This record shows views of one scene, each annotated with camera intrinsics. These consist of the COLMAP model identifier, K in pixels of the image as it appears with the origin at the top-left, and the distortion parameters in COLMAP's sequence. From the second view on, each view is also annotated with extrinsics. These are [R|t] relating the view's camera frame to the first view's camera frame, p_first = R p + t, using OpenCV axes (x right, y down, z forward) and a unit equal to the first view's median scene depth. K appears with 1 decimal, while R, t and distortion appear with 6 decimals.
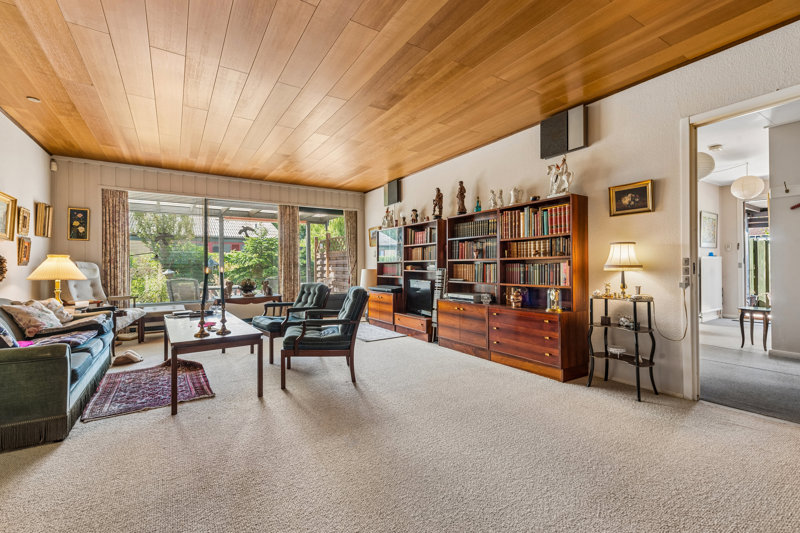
lens RADIAL K [[352.1, 0, 400.0], [0, 352.1, 266.5], [0, 0, 1]] dist [0.002054, 0.000129]
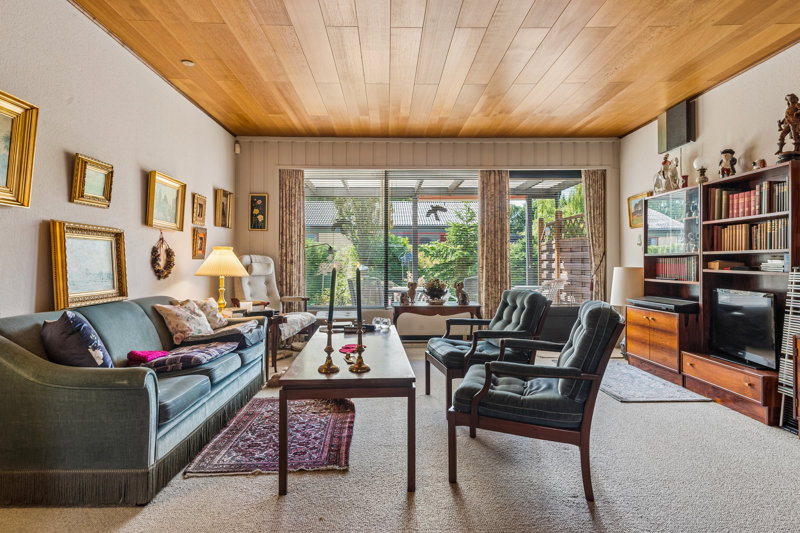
lens RADIAL K [[468.8, 0, 400.5], [0, 468.8, 256.4], [0, 0, 1]] dist [0.017023, -0.002075]
pose [[0.856071, -0.001899, -0.516854, -0.011325], [-0.004933, 0.999918, -0.011844, 0.001166], [0.516834, 0.012689, 0.855991, 0.191935]]
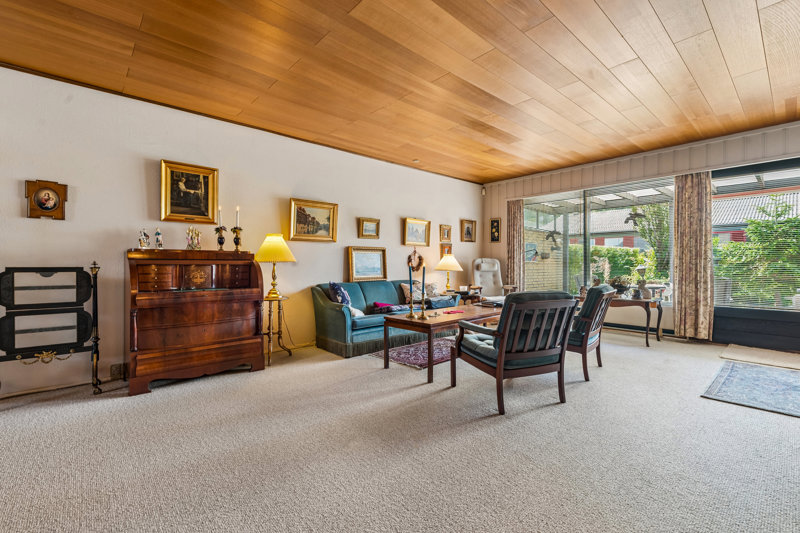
lens RADIAL K [[352.1, 0, 400.0], [0, 352.1, 266.5], [0, 0, 1]] dist [0.002054, 0.000129]
pose [[0.156014, 0.015013, -0.987641, 0.375862], [-0.000685, 0.999886, 0.015091, -0.002140], [0.987755, -0.001678, 0.156006, 0.428997]]
